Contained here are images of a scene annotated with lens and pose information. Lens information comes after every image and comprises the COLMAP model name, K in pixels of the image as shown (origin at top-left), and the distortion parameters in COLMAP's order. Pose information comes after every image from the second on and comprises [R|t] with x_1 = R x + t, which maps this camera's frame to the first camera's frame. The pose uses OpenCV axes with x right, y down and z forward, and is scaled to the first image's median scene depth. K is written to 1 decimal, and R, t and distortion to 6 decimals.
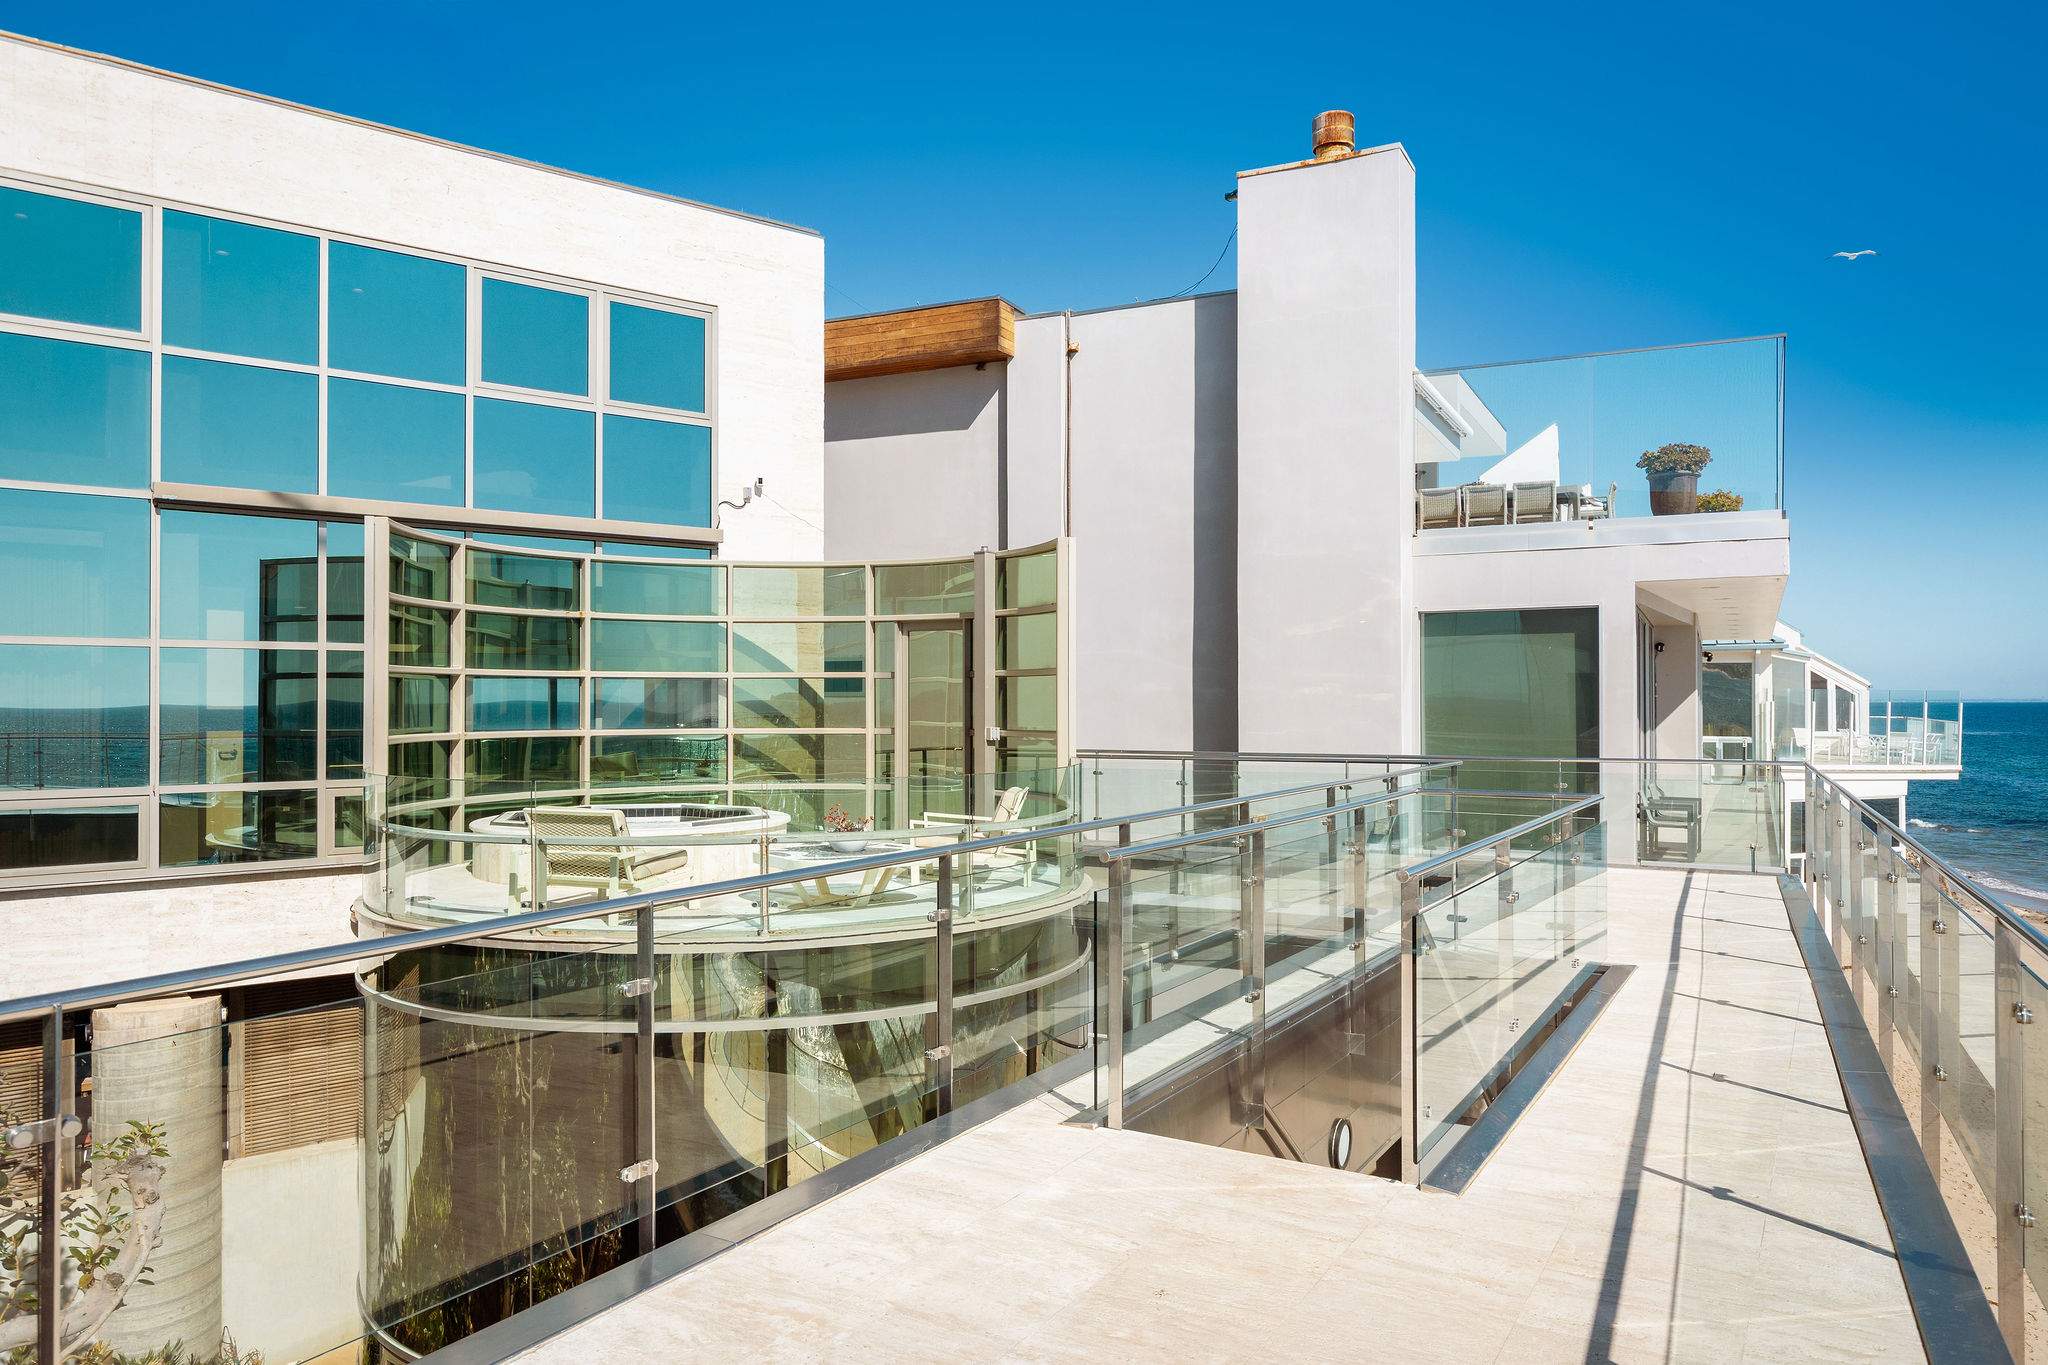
lens RADIAL K [[1382.6, 0, 1032.8], [0, 1382.6, 676.5], [0, 0, 1]] dist [0.002605, -0.000812]
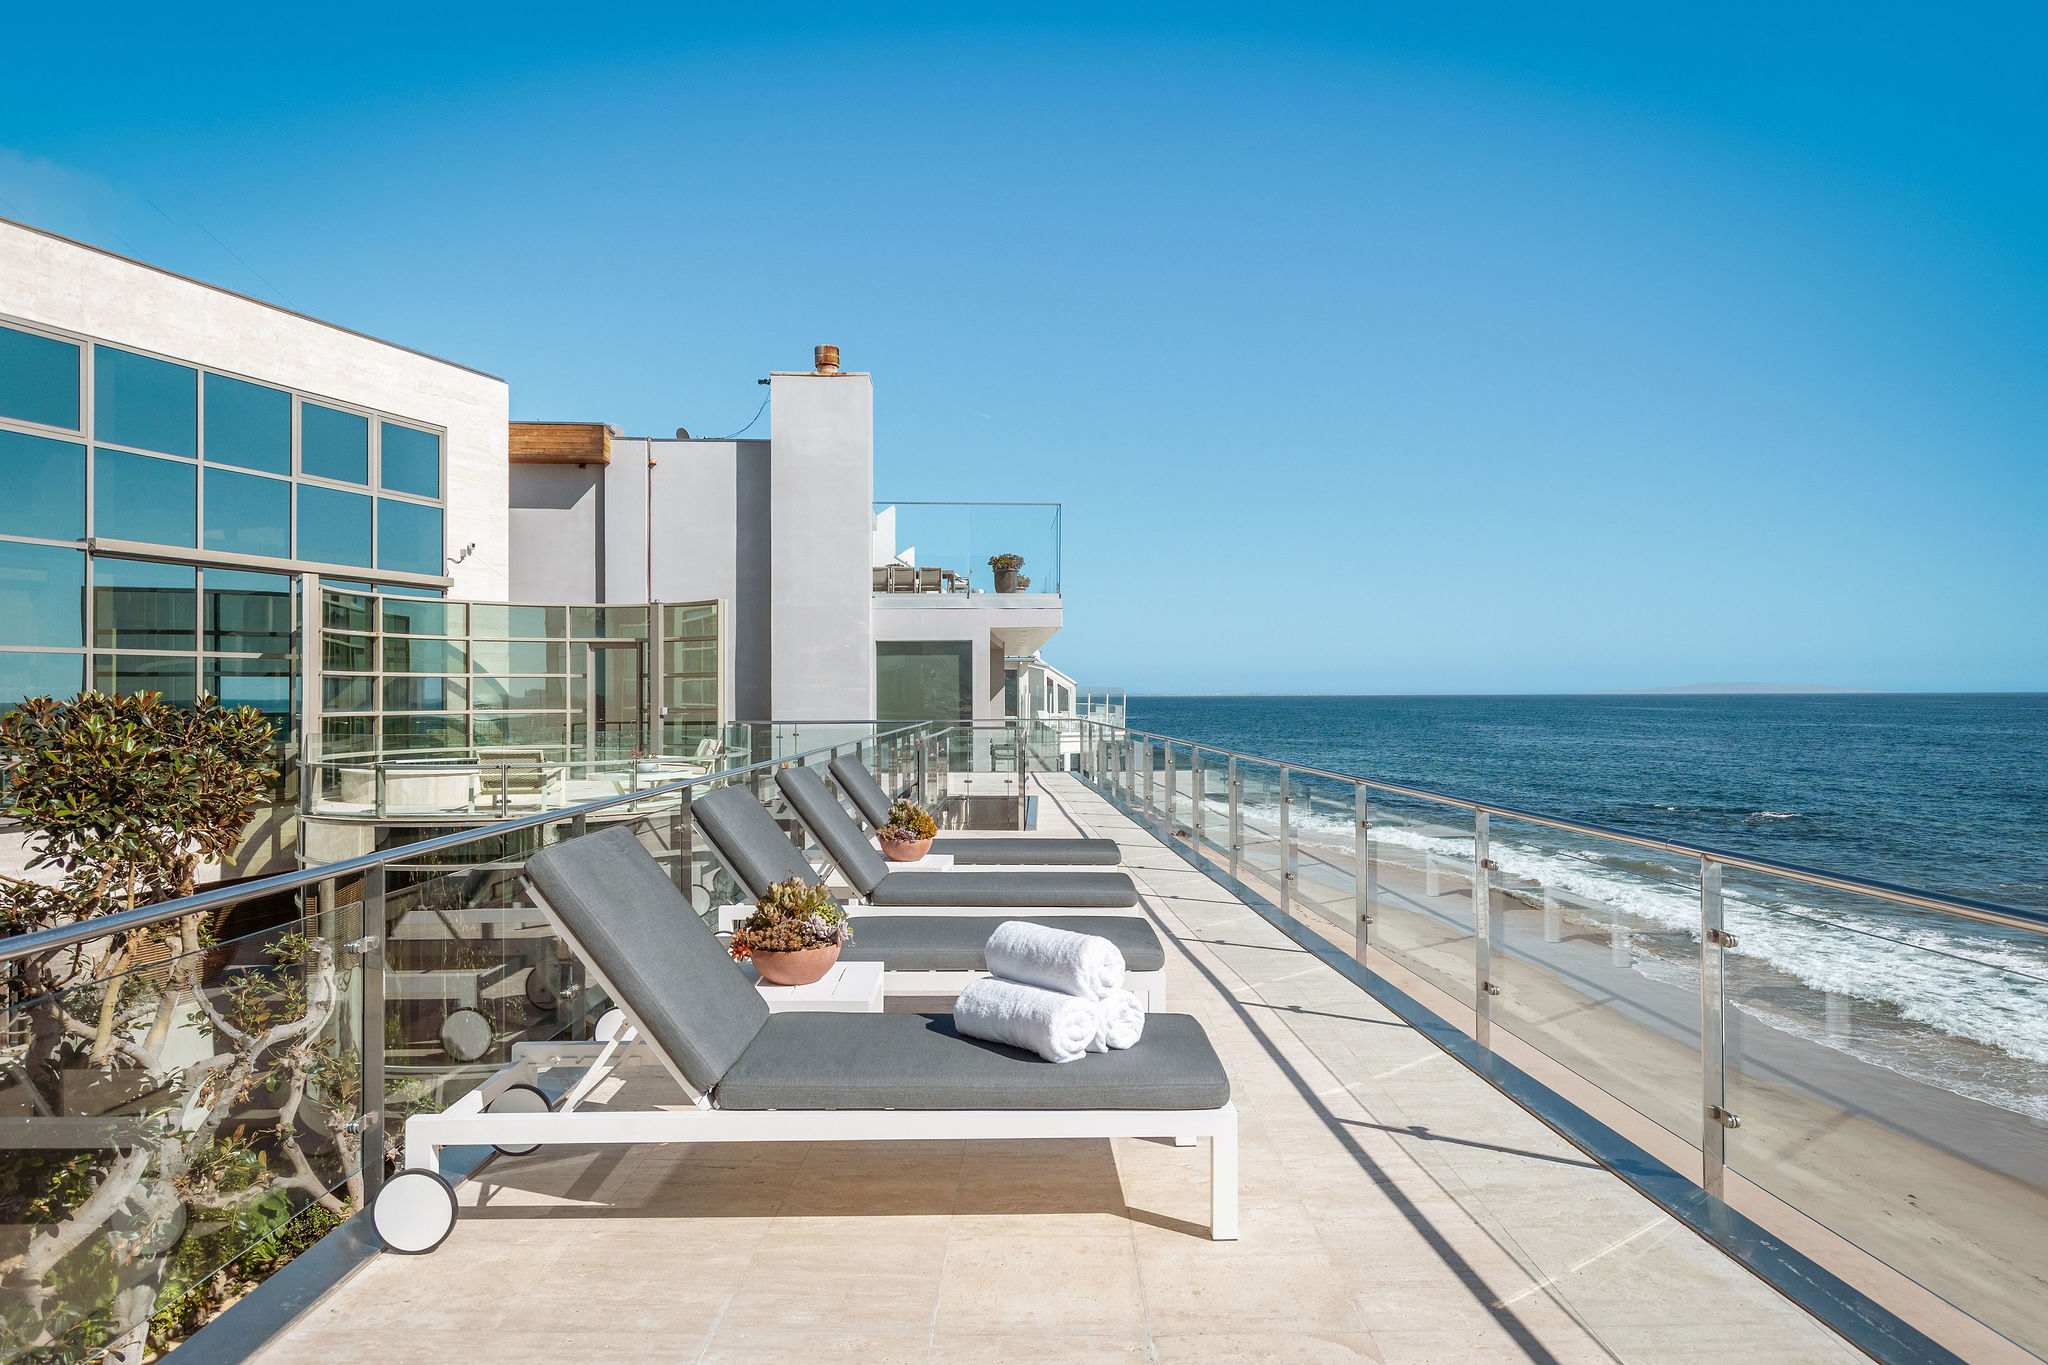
lens RADIAL K [[1186.4, 0, 1033.0], [0, 1186.4, 682.9], [0, 0, 1]] dist [0.008180, 0.001514]
pose [[0.865327, 0.001411, 0.501206, -0.314379], [-0.003244, 0.999991, 0.002786, 0.001269], [-0.501197, -0.004037, 0.865324, -0.411365]]
